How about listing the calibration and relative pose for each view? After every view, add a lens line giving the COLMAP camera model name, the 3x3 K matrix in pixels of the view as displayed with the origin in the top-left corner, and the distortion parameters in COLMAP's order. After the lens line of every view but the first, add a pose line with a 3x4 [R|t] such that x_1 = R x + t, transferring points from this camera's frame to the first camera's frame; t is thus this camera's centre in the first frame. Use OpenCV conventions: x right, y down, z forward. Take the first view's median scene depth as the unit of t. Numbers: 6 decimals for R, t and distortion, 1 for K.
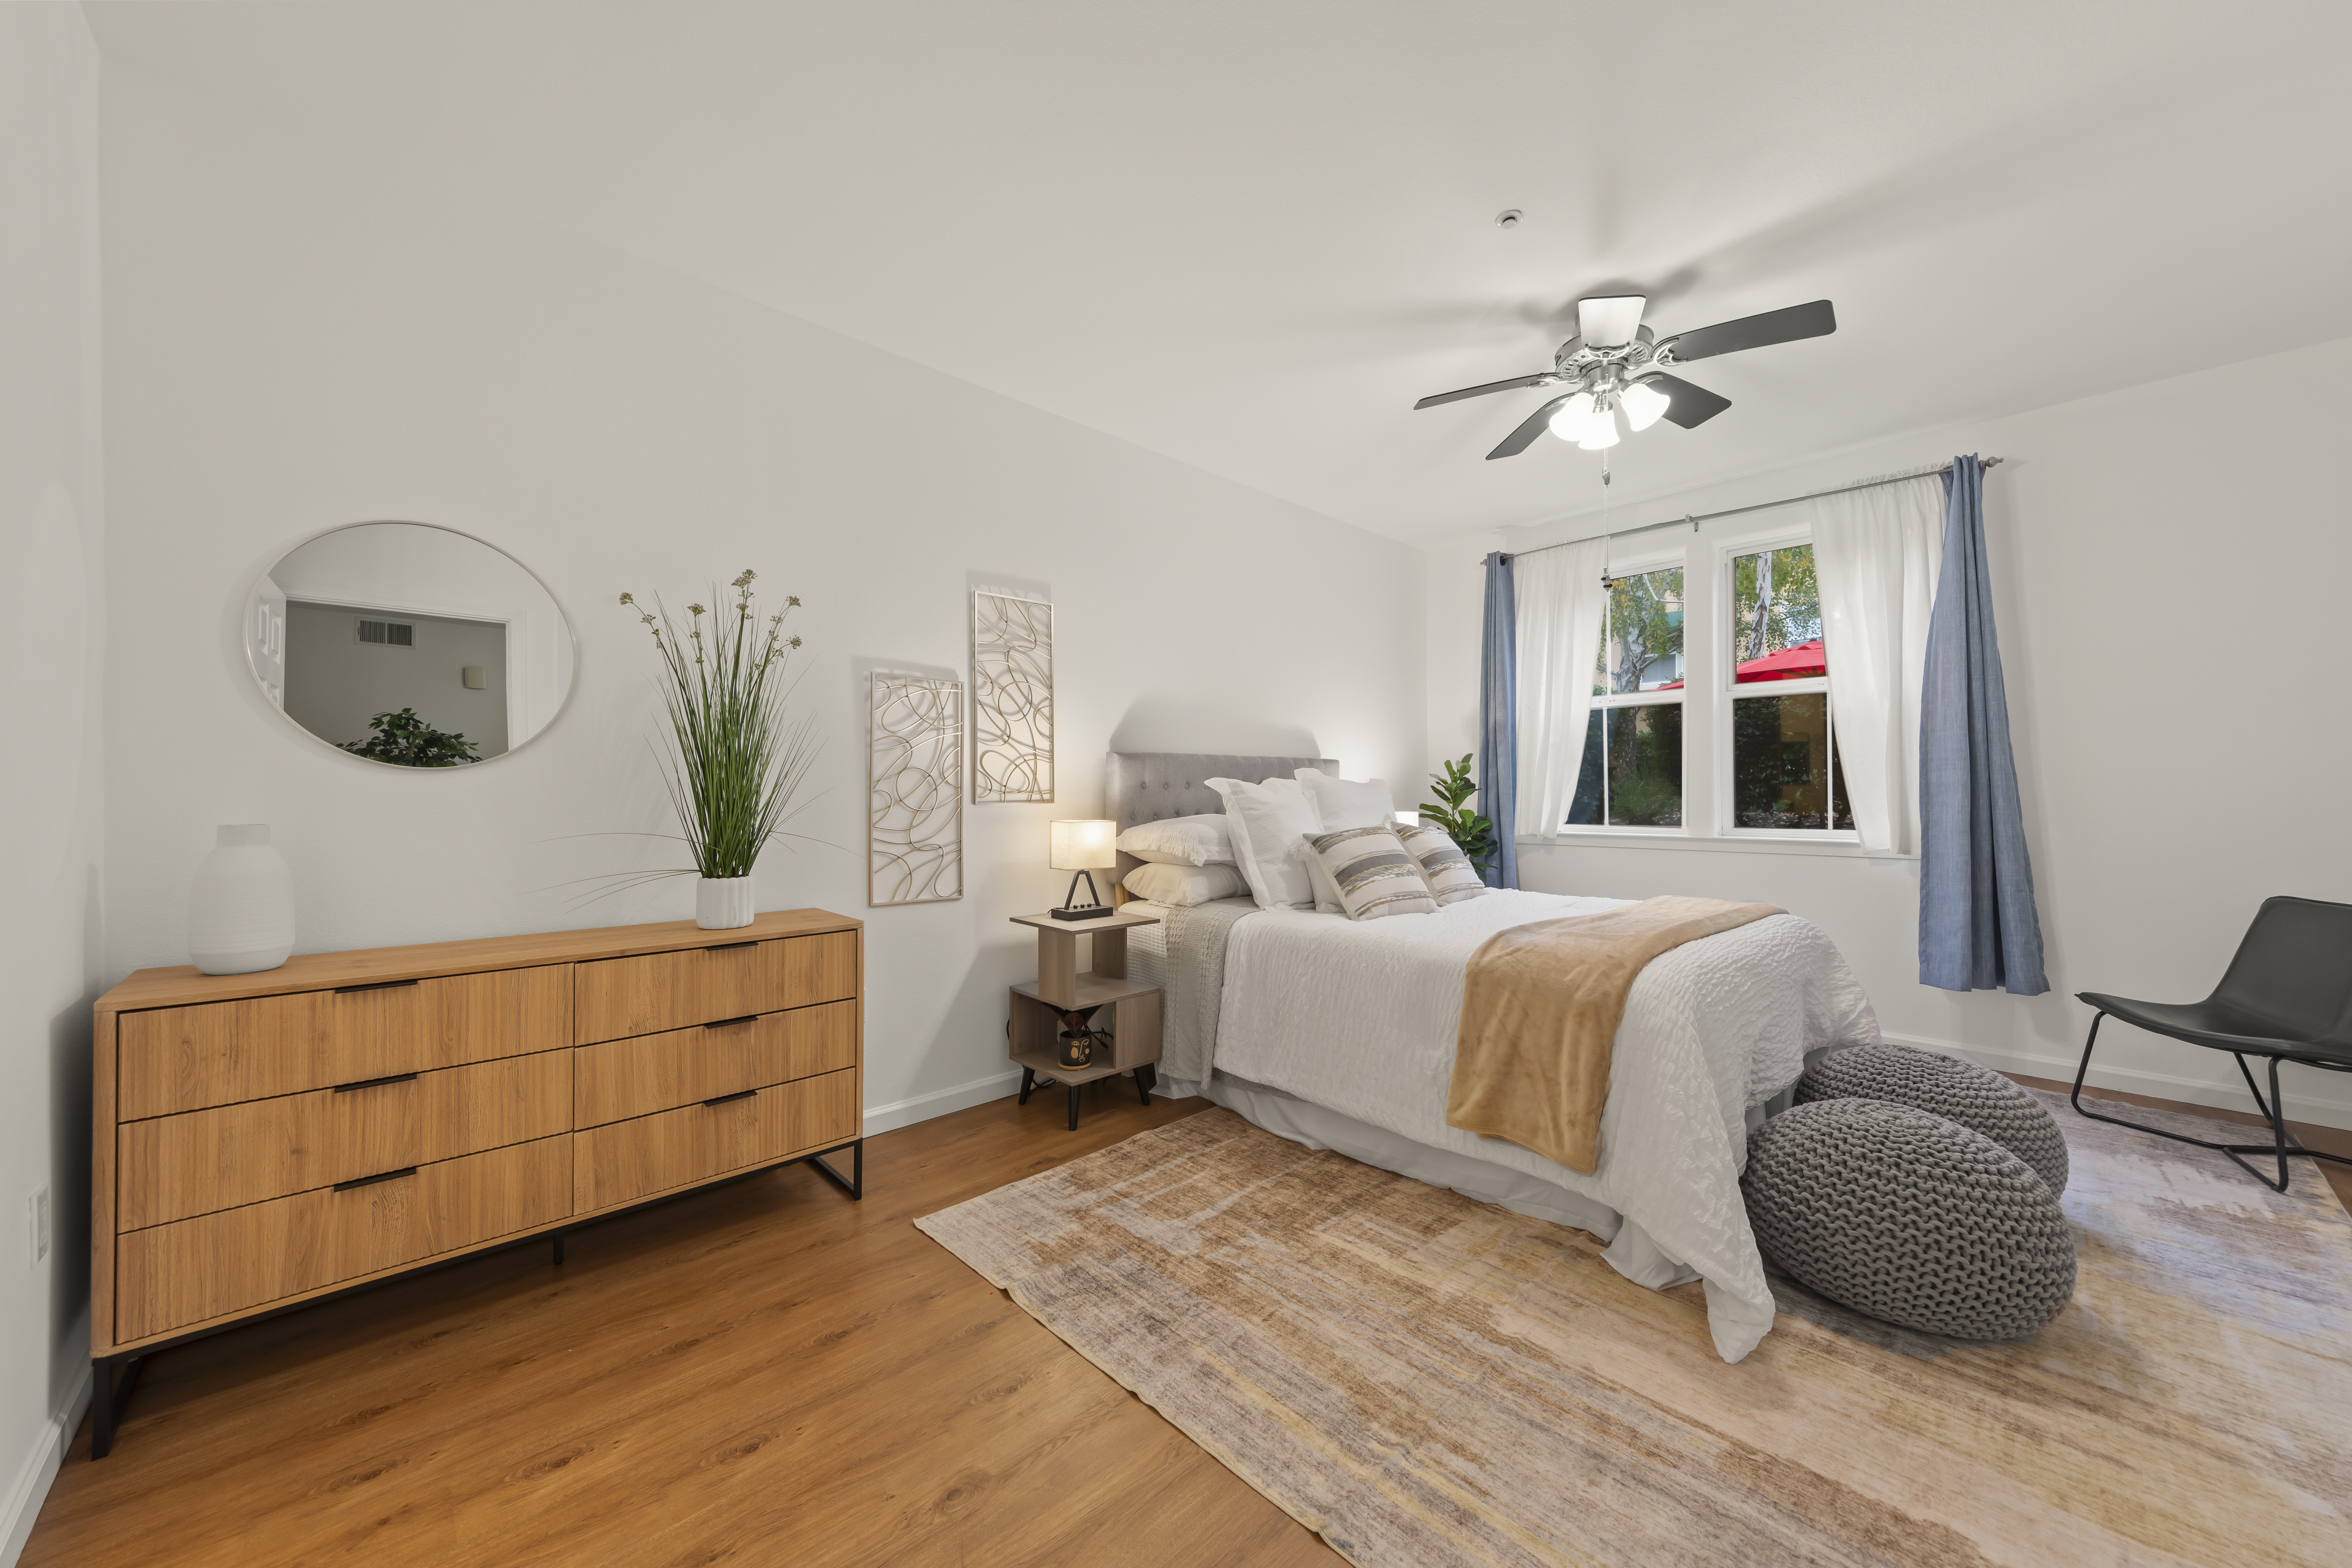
lens RADIAL K [[843.8, 0, 1182.5], [0, 843.8, 787.9], [0, 0, 1]] dist [0.005217, -0.000331]
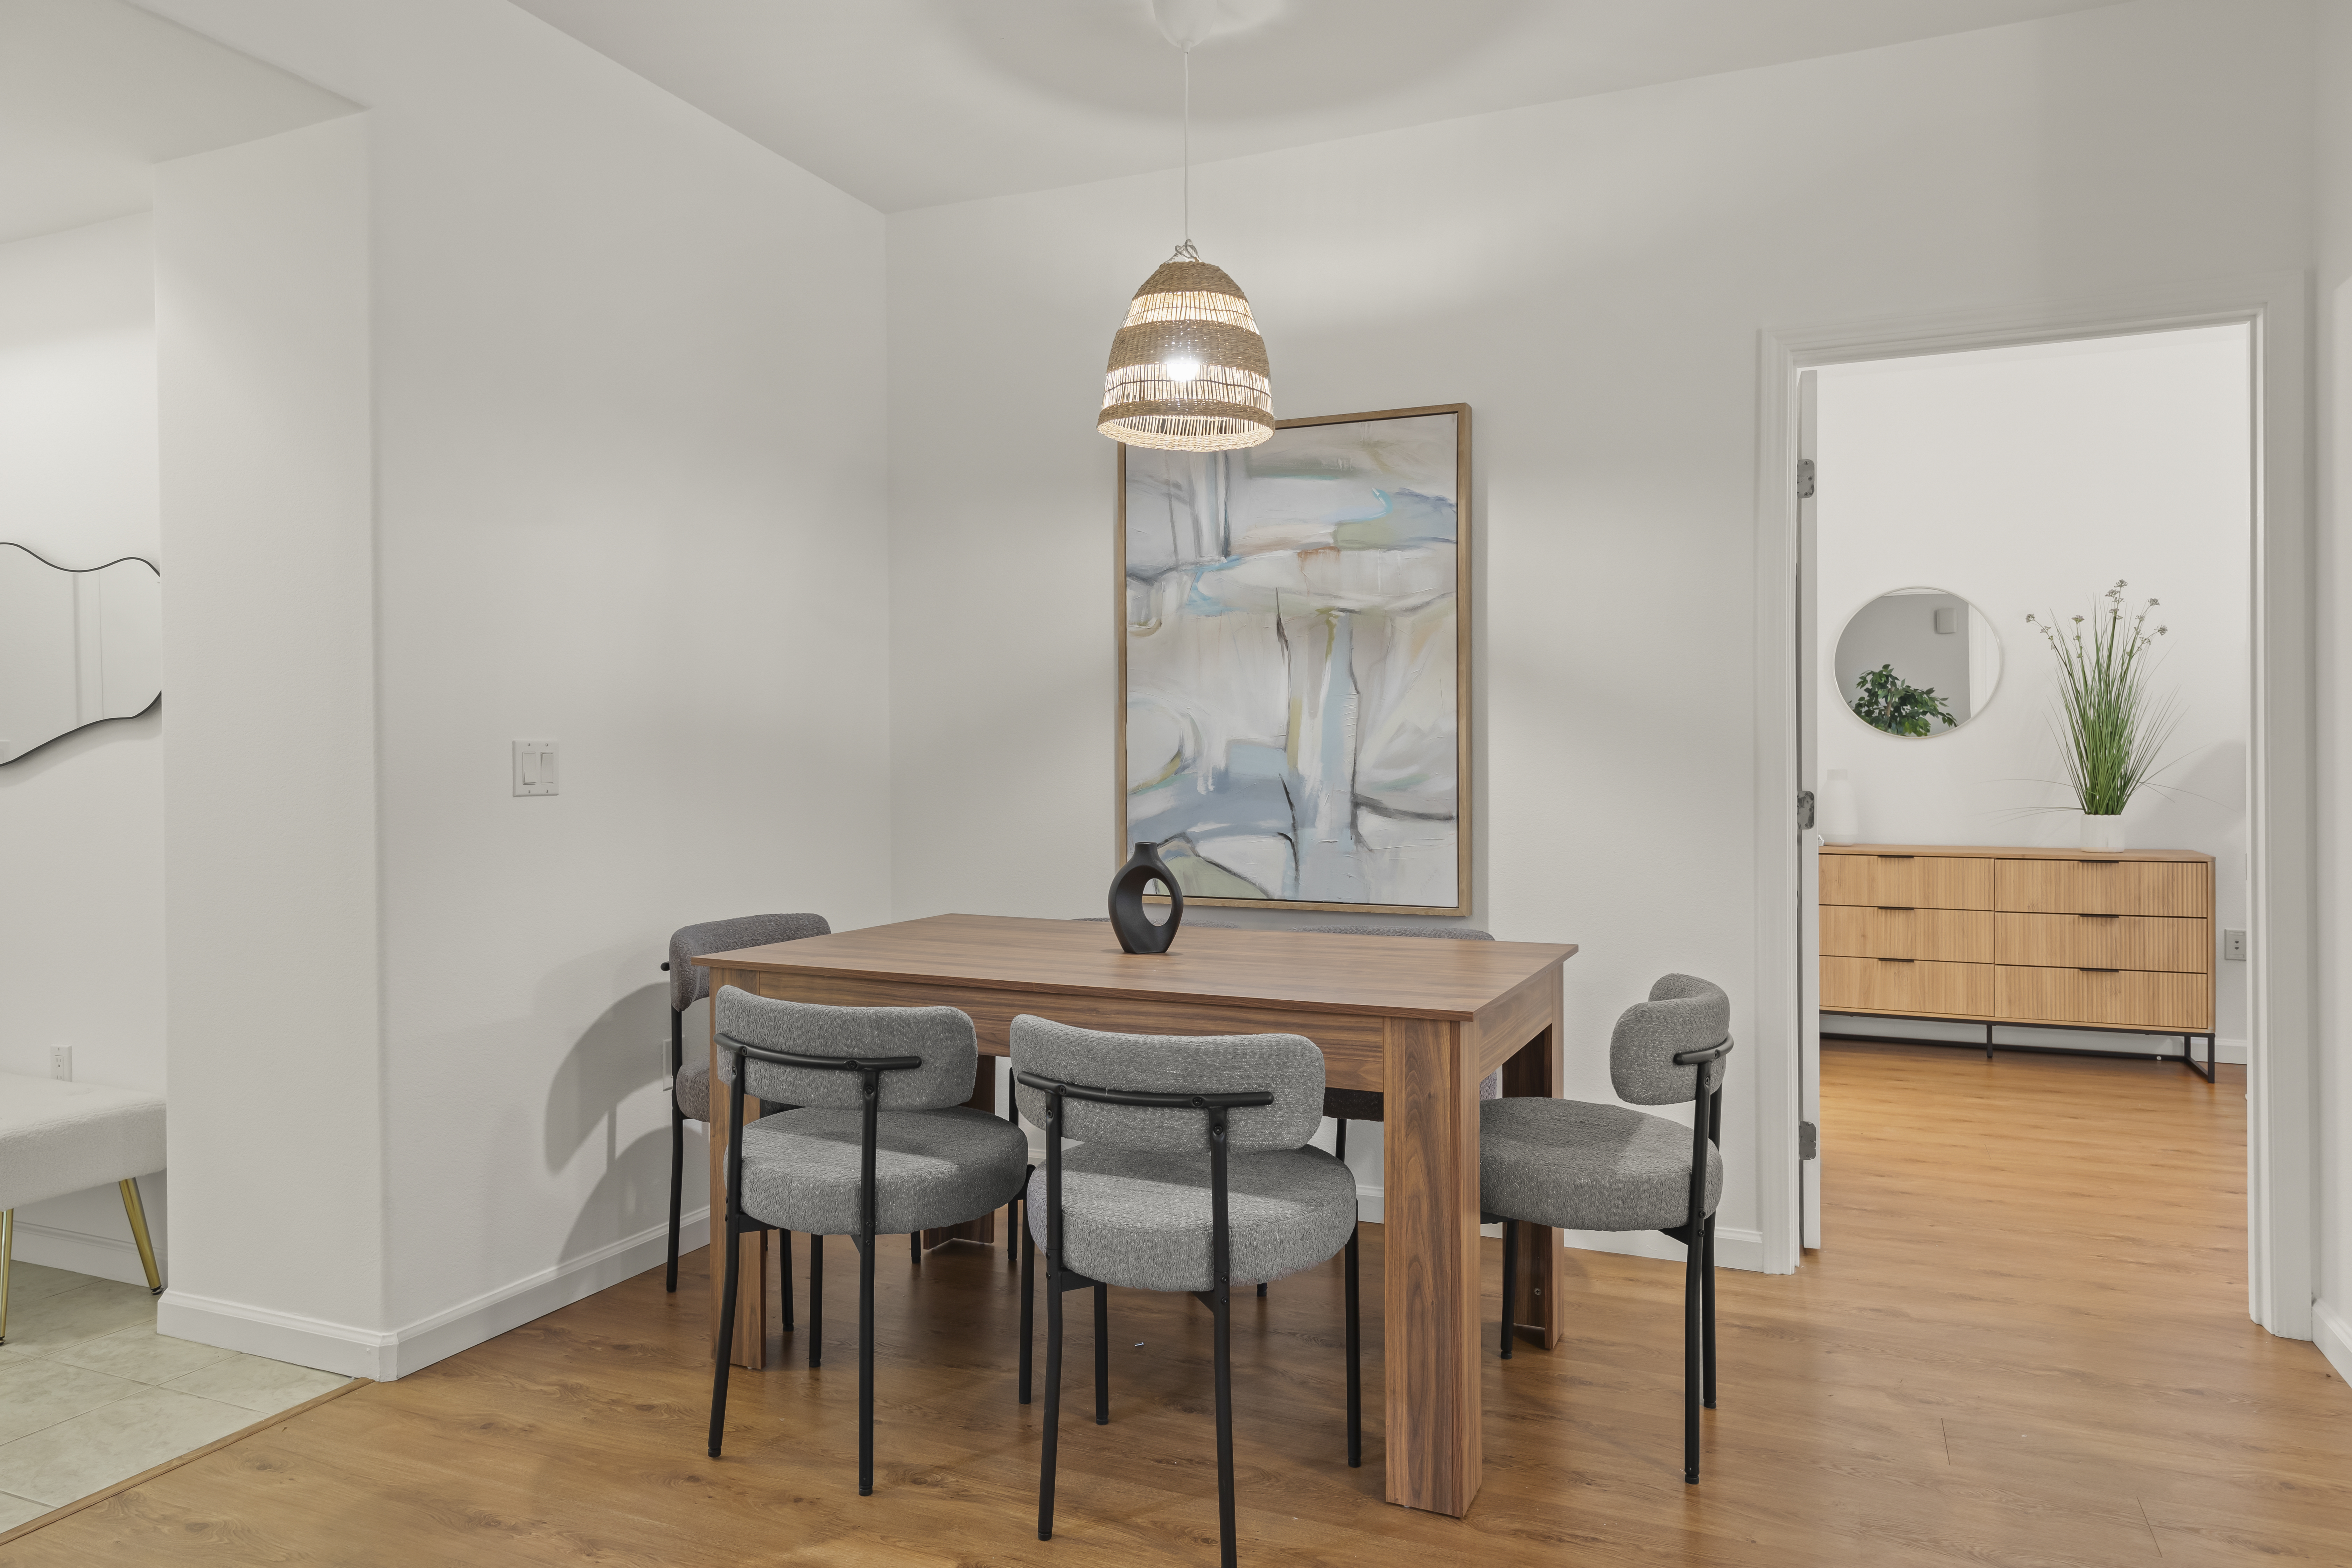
lens RADIAL K [[1529.1, 0, 1179.1], [0, 1529.1, 759.5], [0, 0, 1]] dist [0.009395, 0.000487]
pose [[0.397634, 0.004549, -0.917533, 0.949528], [0.006071, 0.999953, 0.007589, -0.007851], [0.917524, -0.008588, 0.397588, -1.119696]]
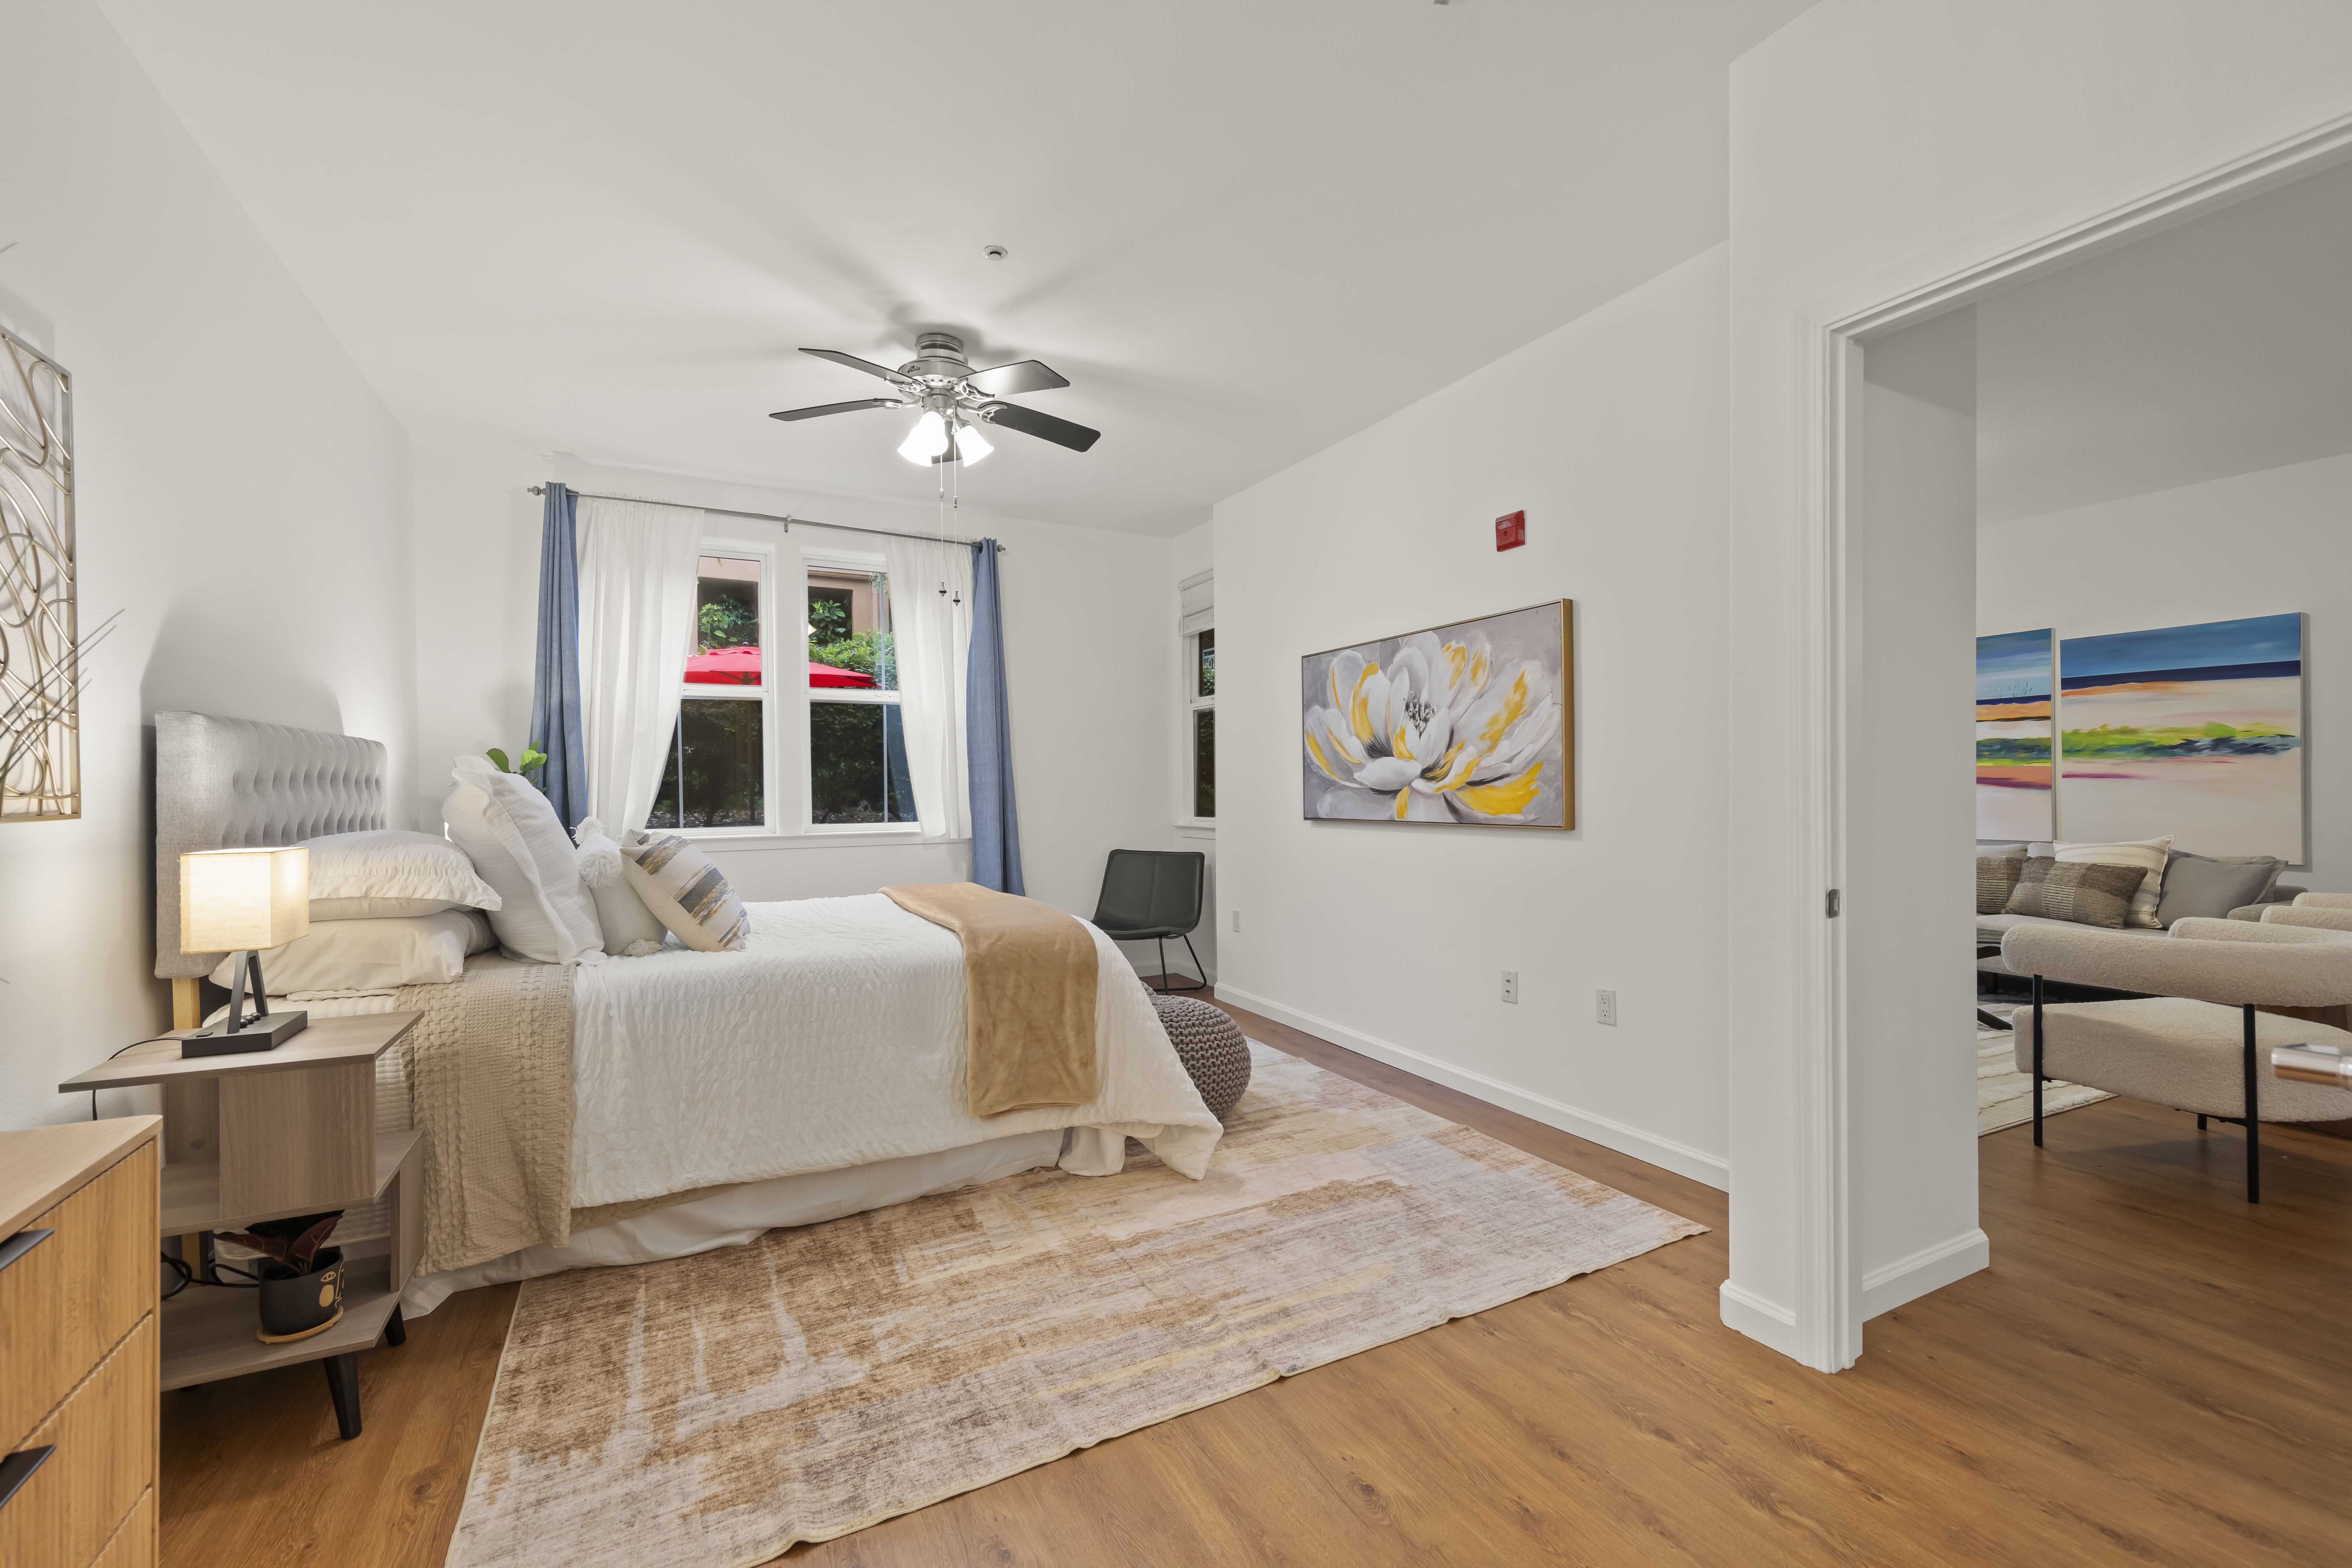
lens RADIAL K [[982.3, 0, 1181.8], [0, 982.3, 793.1], [0, 0, 1]] dist [0.006039, -0.000226]
pose [[0.272117, -0.006277, 0.962244, -0.626917], [0.002439, 0.999980, 0.005834, 0.002916], [-0.962261, 0.000760, 0.272127, 0.363848]]
